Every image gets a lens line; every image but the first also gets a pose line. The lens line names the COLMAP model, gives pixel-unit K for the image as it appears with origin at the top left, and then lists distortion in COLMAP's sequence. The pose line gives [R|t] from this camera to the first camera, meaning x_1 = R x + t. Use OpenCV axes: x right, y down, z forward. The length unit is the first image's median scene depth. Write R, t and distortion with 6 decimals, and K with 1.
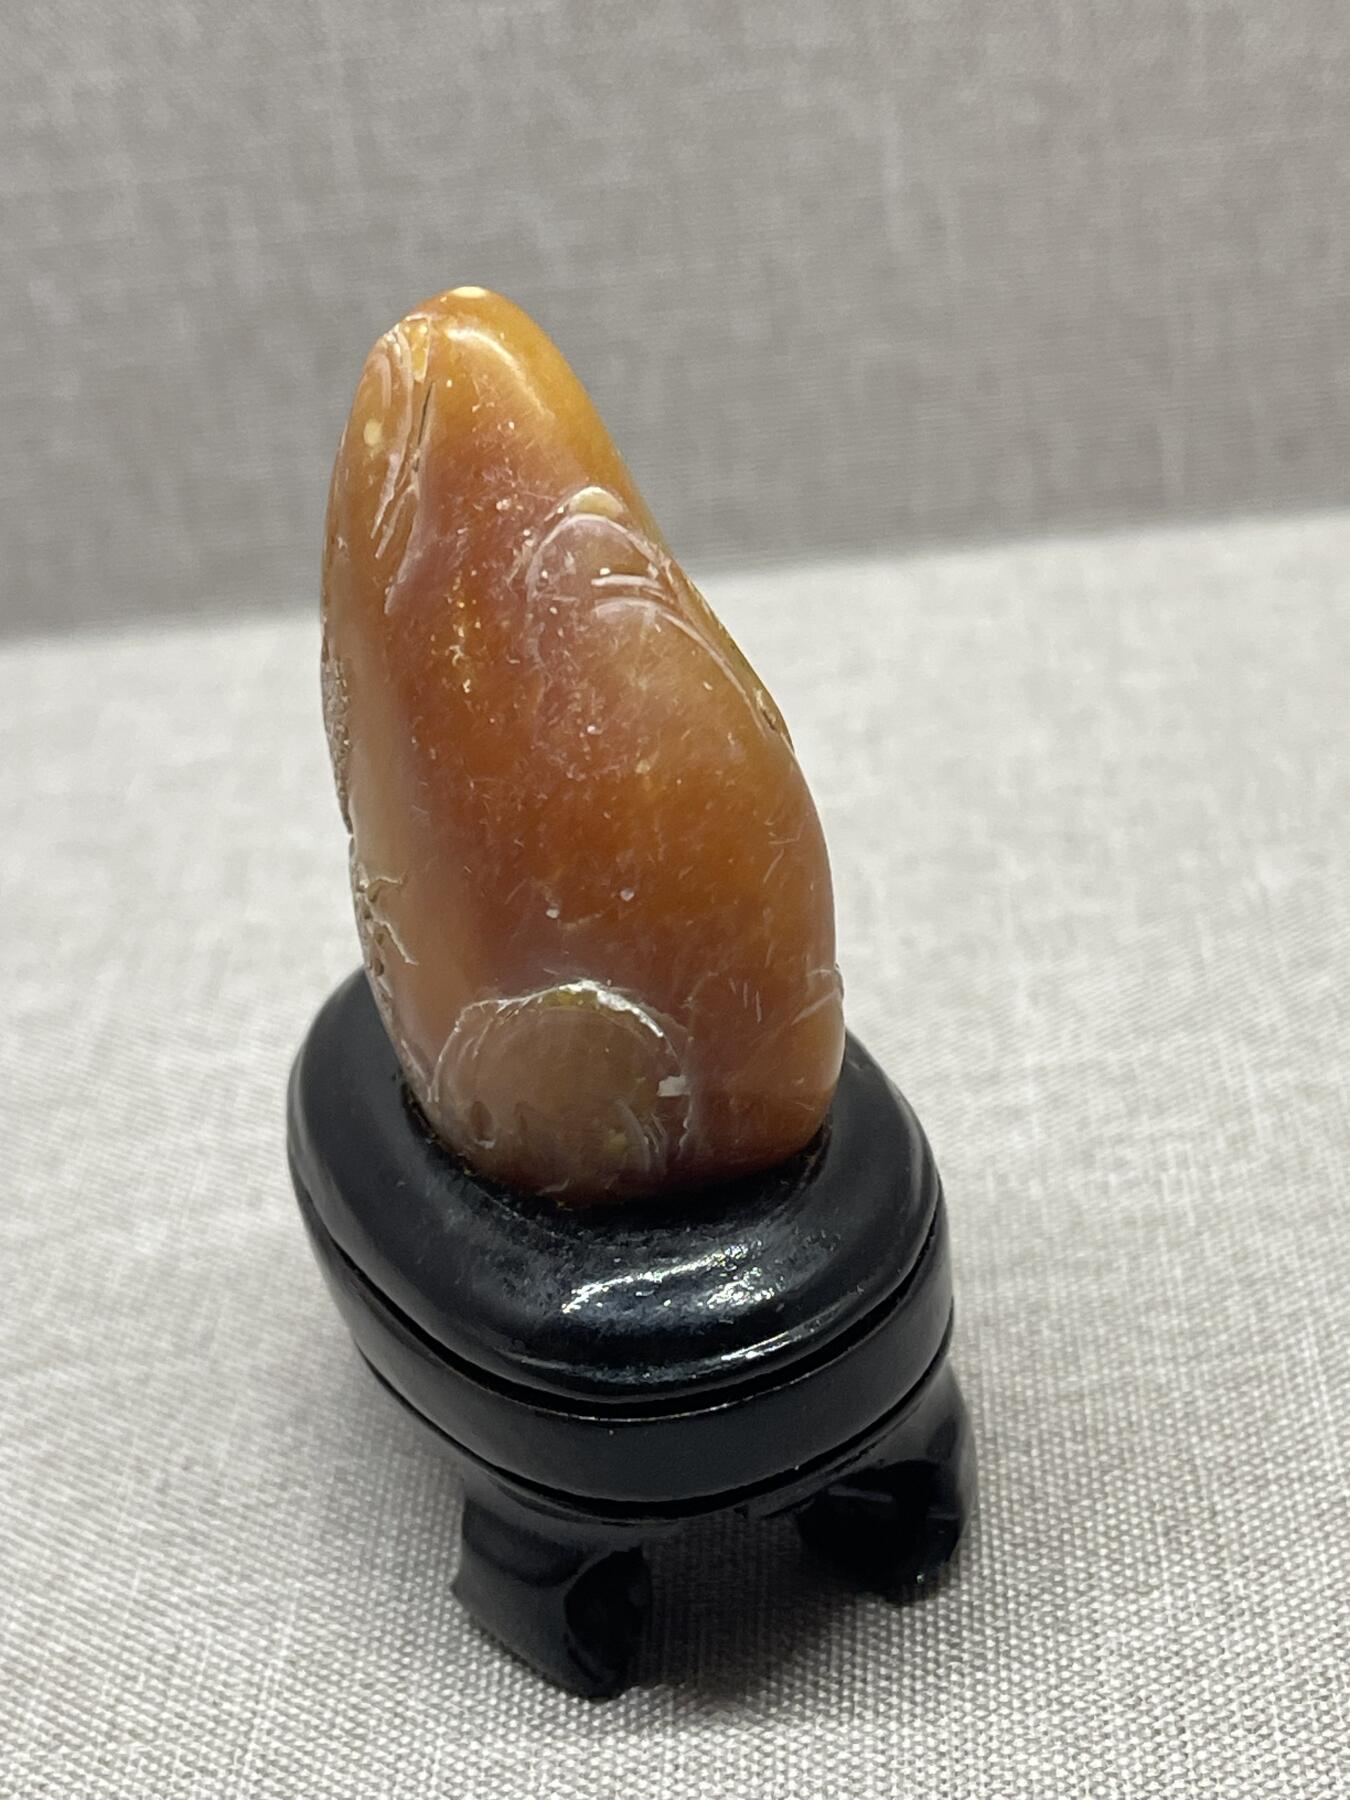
lens RADIAL K [[3226.4, 0, 708.9], [0, 3226.4, 898.9], [0, 0, 1]] dist [0.040462, 0.000000]
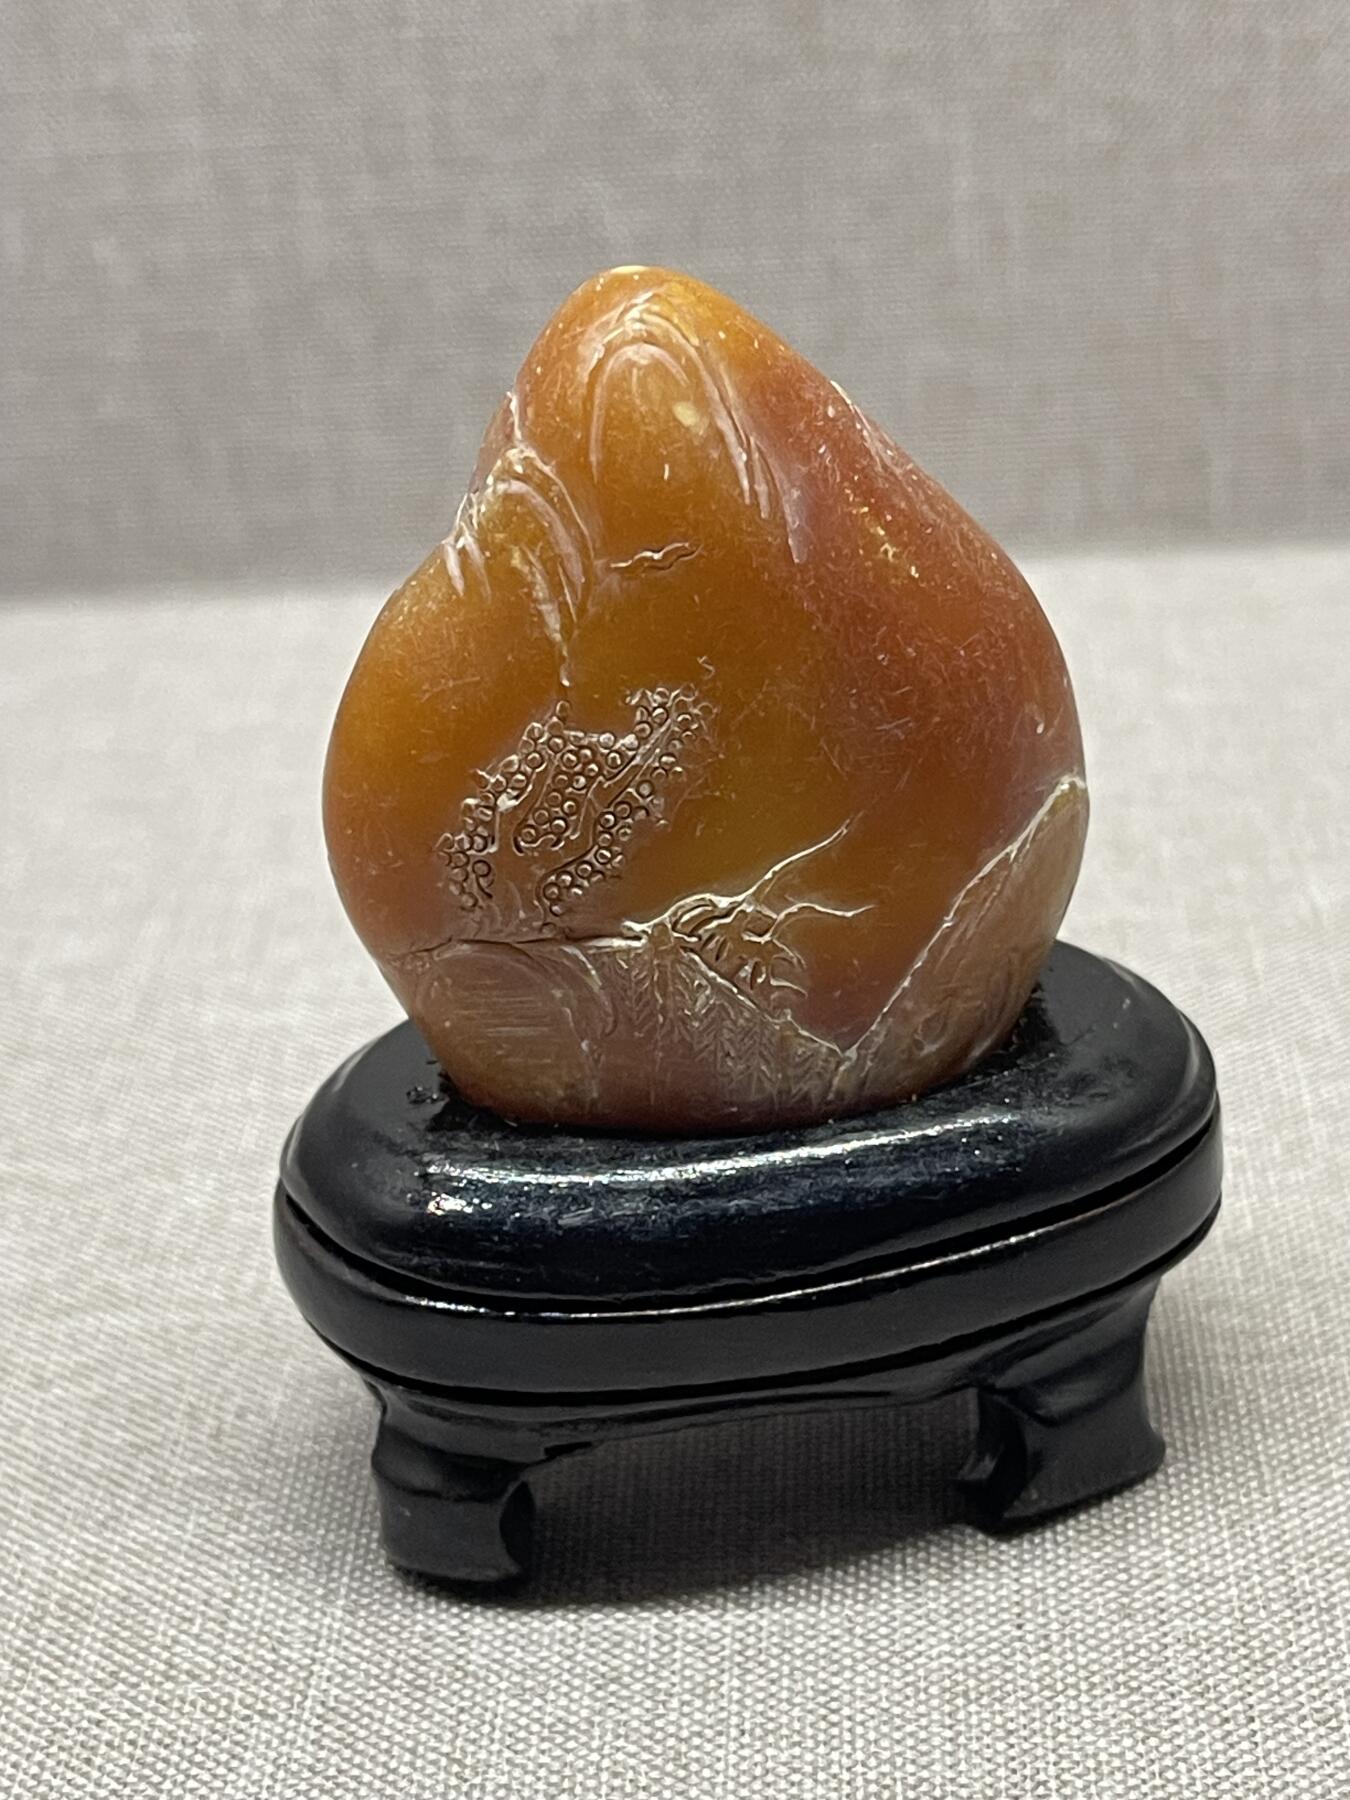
lens RADIAL K [[3226.4, 0, 687.5], [0, 3226.4, 883.4], [0, 0, 1]] dist [0.040462, 0.000000]
pose [[0.998338, 0.054139, 0.019755, -0.055855], [-0.053838, 0.998430, -0.015454, 0.021181], [-0.020561, 0.014365, 0.999685, -0.001677]]
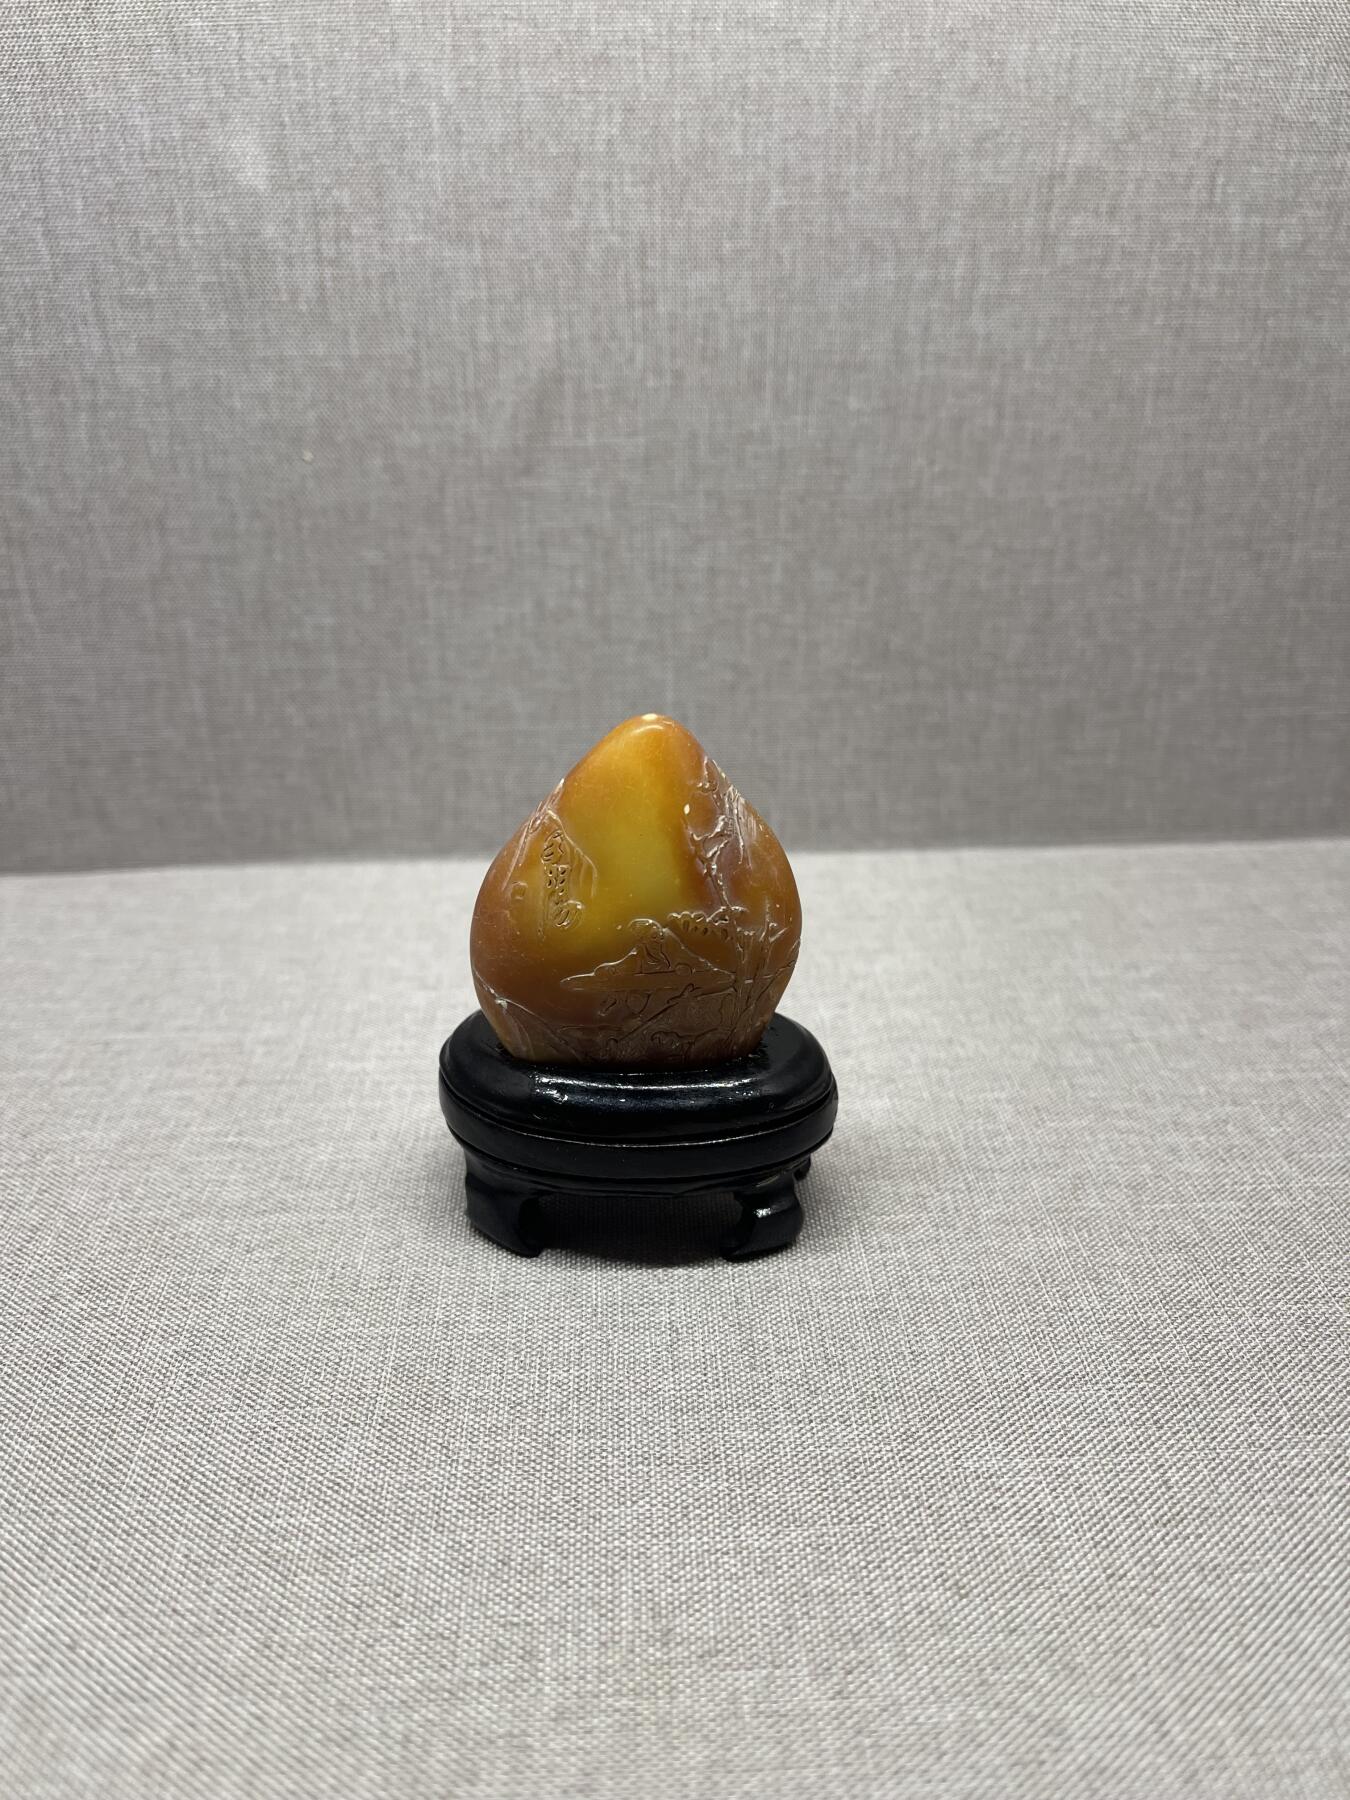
lens RADIAL K [[1321.5, 0, 663.6], [0, 1321.5, 889.6], [0, 0, 1]] dist [0.017834, -0.041305]
pose [[0.989715, 0.074648, 0.122036, -0.081708], [-0.067554, 0.995832, -0.061279, -0.037857], [-0.126102, 0.052405, 0.990632, 0.089386]]
